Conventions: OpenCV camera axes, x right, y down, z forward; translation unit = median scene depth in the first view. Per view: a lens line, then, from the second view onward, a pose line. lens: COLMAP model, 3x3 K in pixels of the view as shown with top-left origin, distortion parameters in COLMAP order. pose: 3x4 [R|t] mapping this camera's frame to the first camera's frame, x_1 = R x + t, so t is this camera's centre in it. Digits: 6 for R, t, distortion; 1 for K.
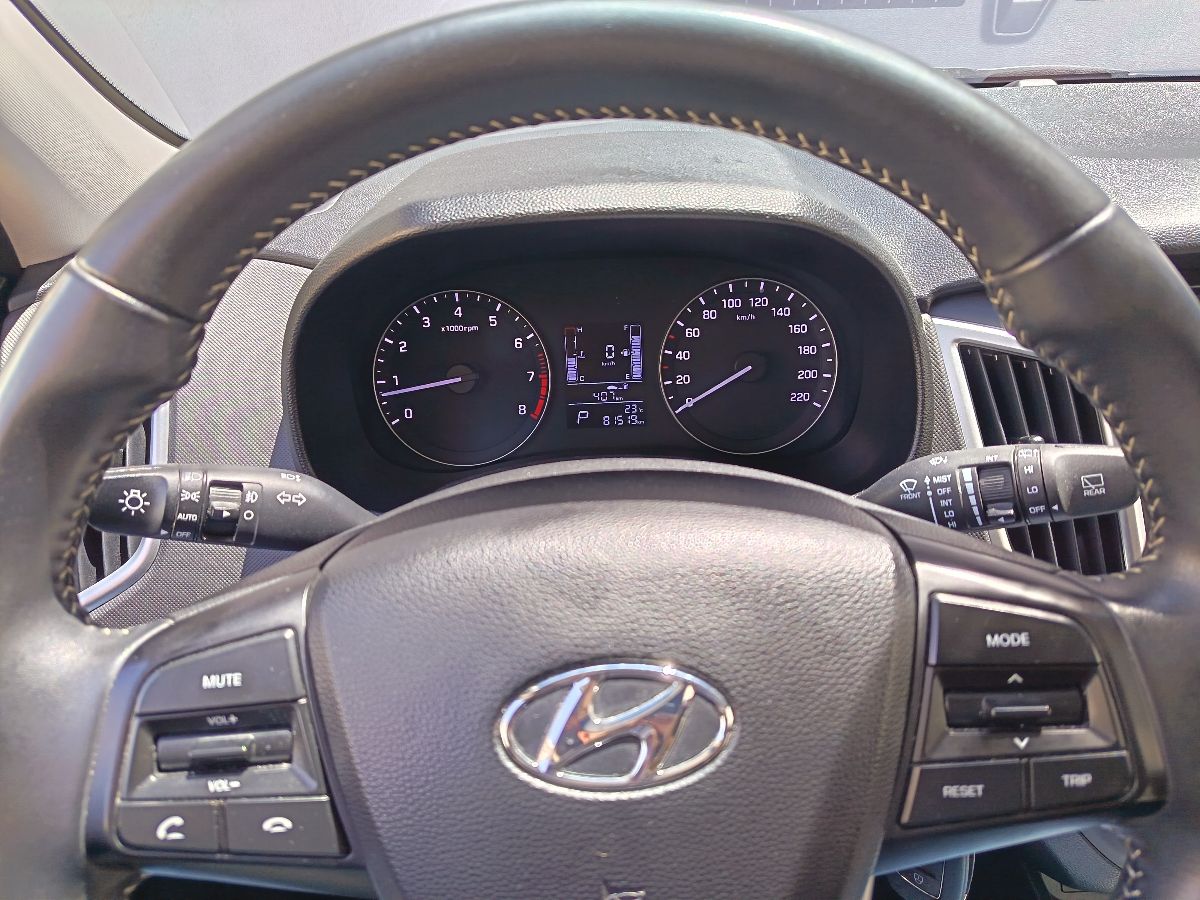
lens RADIAL K [[907.3, 0, 600.0], [0, 907.3, 450.0], [0, 0, 1]] dist [0.000234, -0.001090]
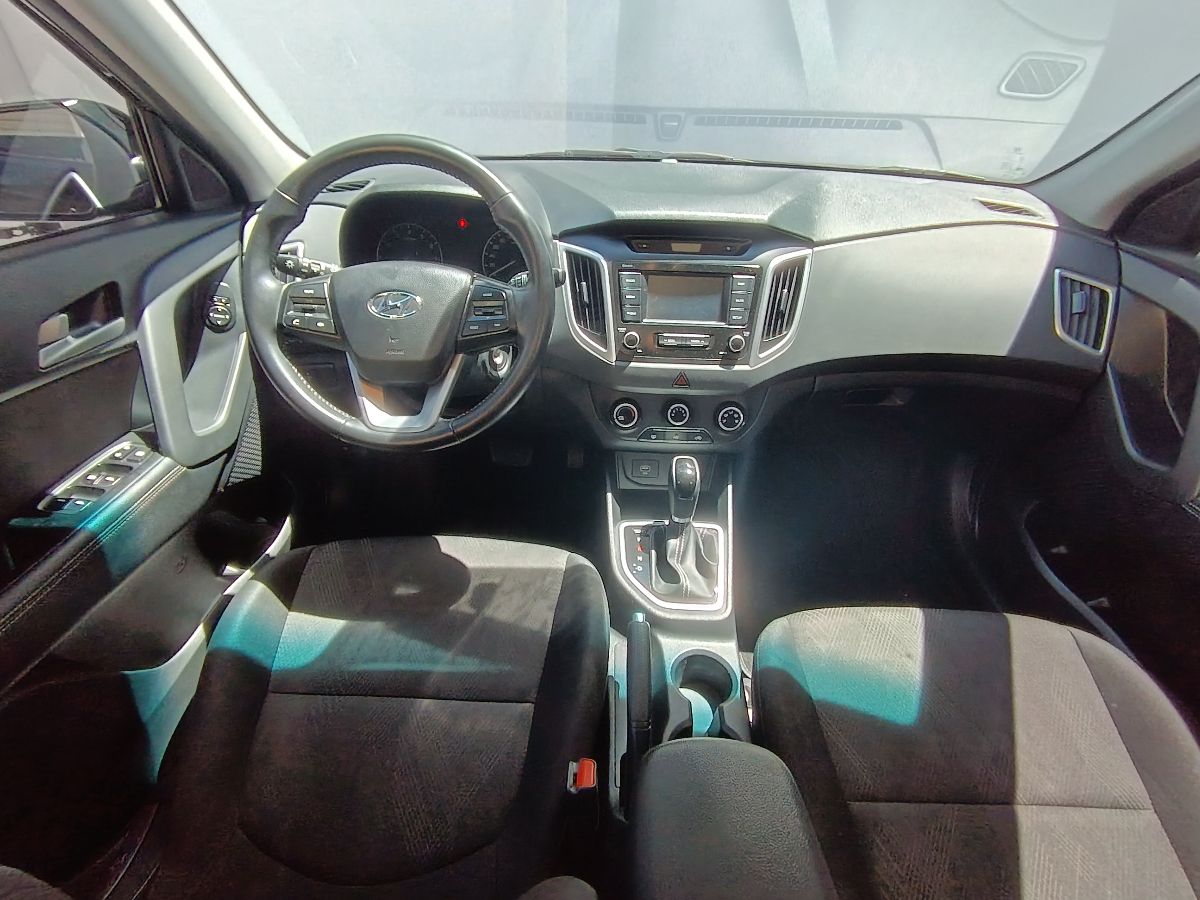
lens RADIAL K [[593.6, 0, 600.0], [0, 593.6, 450.0], [0, 0, 1]] dist [0.000467, 0.000106]
pose [[0.996975, 0.074629, 0.021697, 0.604979], [-0.076586, 0.990880, 0.110865, 0.362587], [-0.013225, -0.112192, 0.993599, -1.207875]]
